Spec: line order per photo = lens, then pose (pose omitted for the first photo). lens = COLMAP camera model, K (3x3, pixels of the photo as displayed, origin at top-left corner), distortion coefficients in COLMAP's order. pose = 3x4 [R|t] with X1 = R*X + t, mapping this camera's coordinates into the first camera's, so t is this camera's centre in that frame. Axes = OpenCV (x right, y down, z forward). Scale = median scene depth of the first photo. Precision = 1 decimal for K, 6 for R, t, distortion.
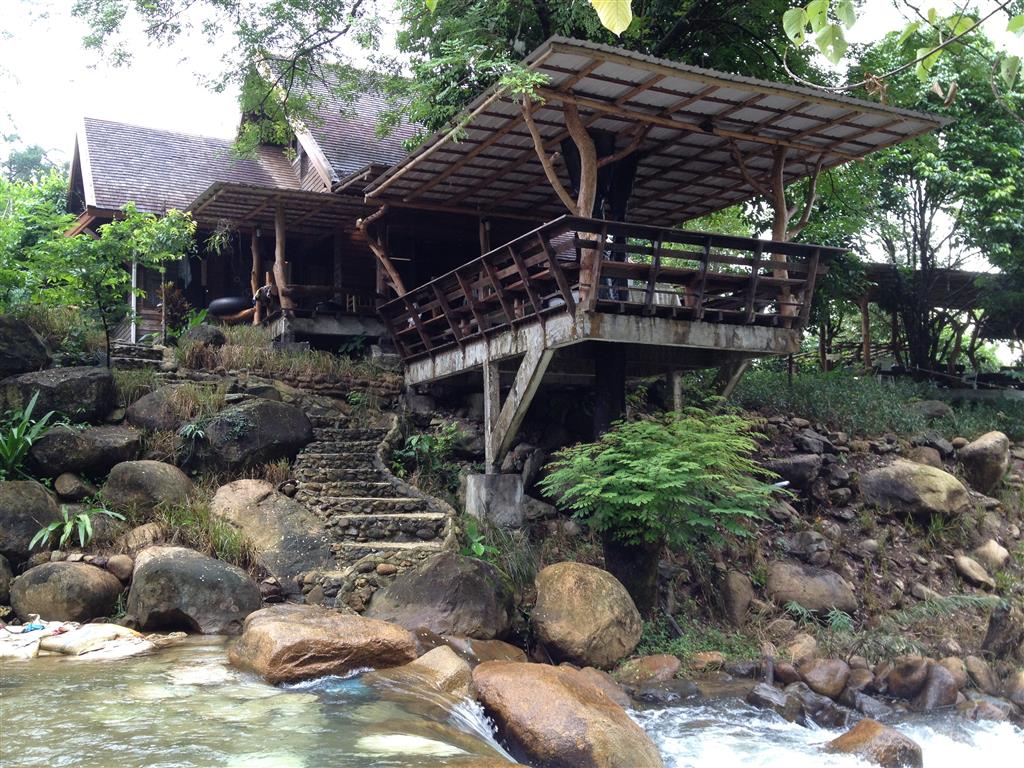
lens RADIAL K [[997.6, 0, 521.1], [0, 997.6, 384.2], [0, 0, 1]] dist [0.013551, 0.004417]
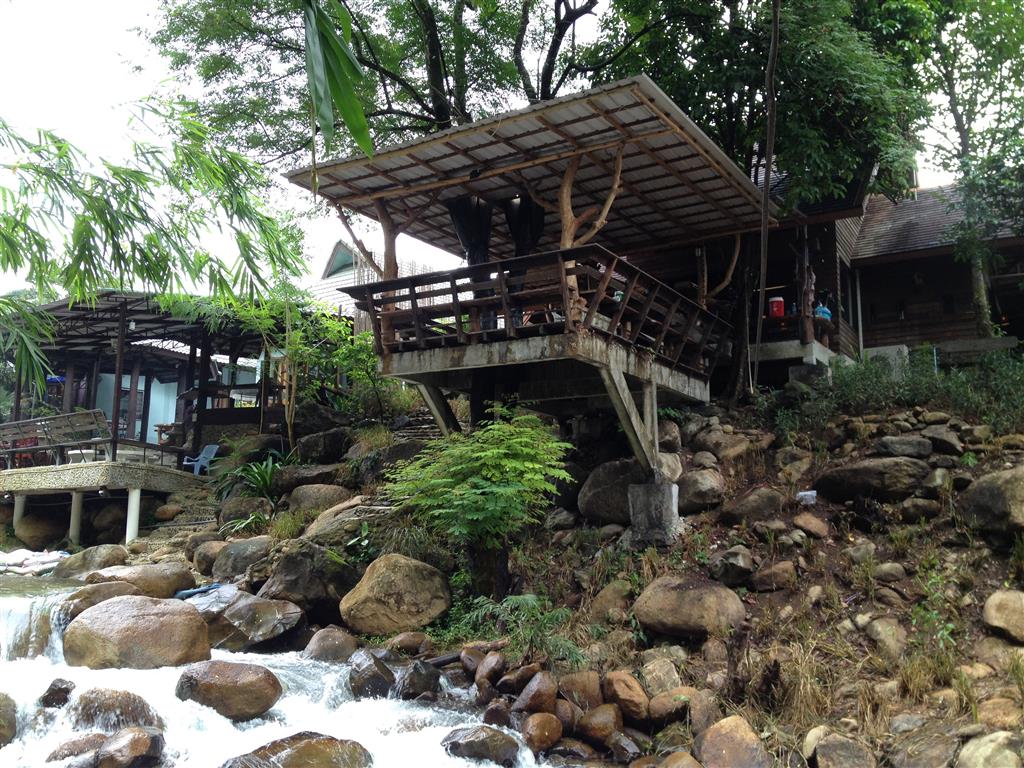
lens RADIAL K [[997.6, 0, 521.1], [0, 997.6, 384.2], [0, 0, 1]] dist [0.013551, 0.004417]
pose [[0.541410, -0.108970, -0.833667, 0.408566], [0.092027, 0.993288, -0.070069, 0.023511], [0.835707, -0.038784, 0.547804, 0.152335]]
